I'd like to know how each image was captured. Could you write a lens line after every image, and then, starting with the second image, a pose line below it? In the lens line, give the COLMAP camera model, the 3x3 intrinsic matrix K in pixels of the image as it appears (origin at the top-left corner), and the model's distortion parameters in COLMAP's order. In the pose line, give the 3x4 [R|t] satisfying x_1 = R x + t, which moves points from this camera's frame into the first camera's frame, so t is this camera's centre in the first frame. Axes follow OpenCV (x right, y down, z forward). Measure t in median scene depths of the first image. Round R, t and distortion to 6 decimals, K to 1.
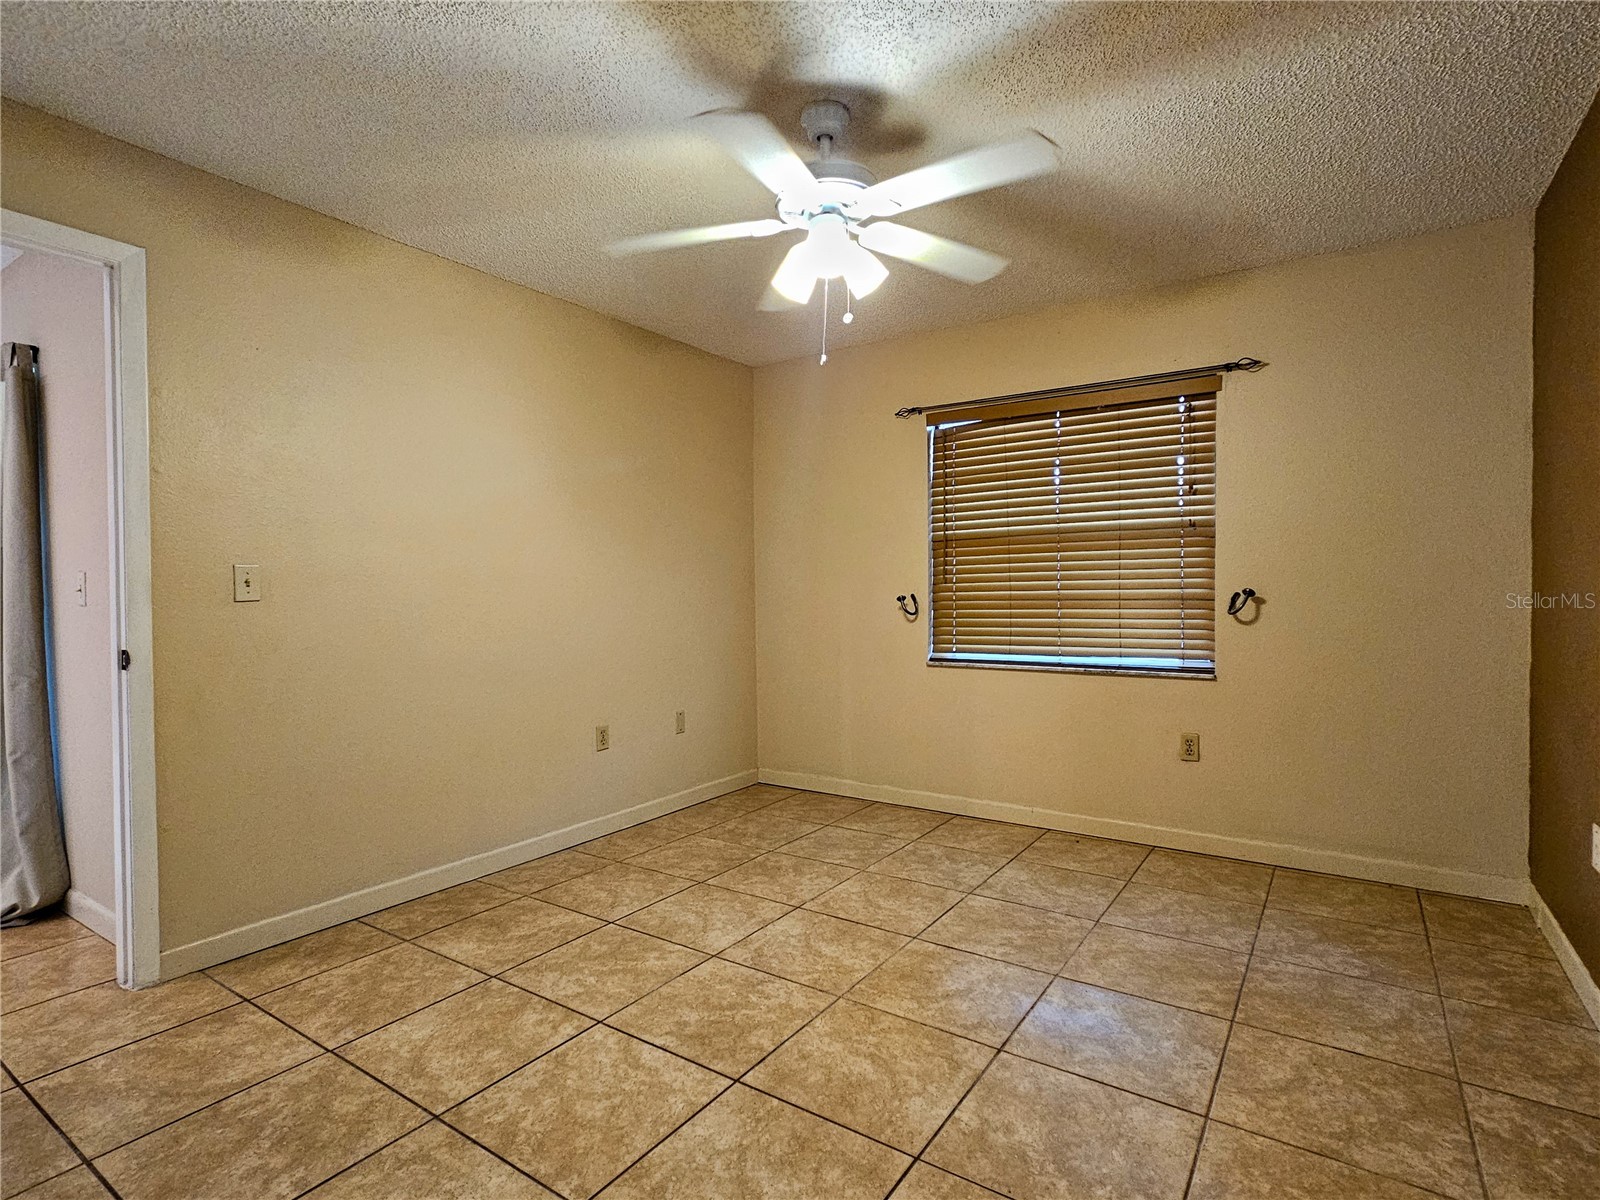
lens RADIAL K [[830.8, 0, 802.3], [0, 830.8, 600.7], [0, 0, 1]] dist [-0.004175, 0.003072]
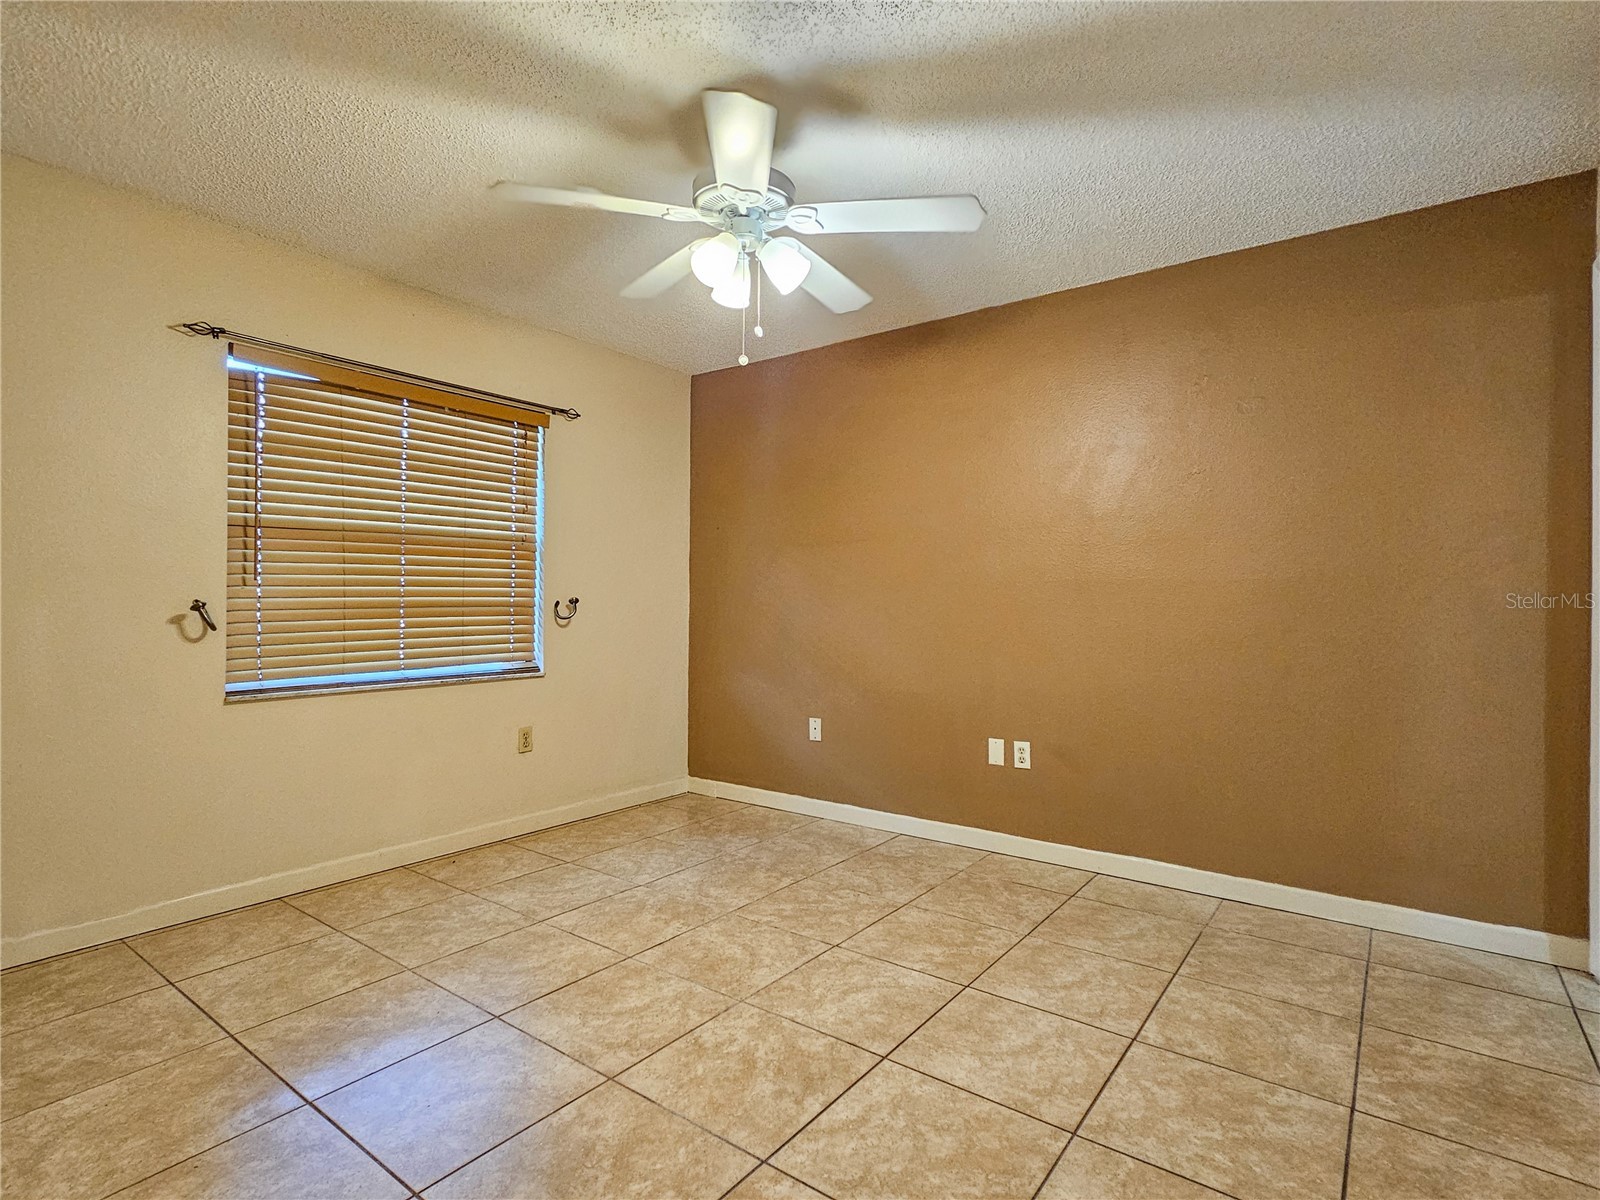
lens RADIAL K [[830.8, 0, 800.1], [0, 830.8, 598.4], [0, 0, 1]] dist [-0.004175, 0.003072]
pose [[0.021357, 0.013555, 0.999680, -0.632620], [0.013339, 0.999815, -0.013842, 0.008141], [-0.999683, 0.013631, 0.021172, 0.601255]]
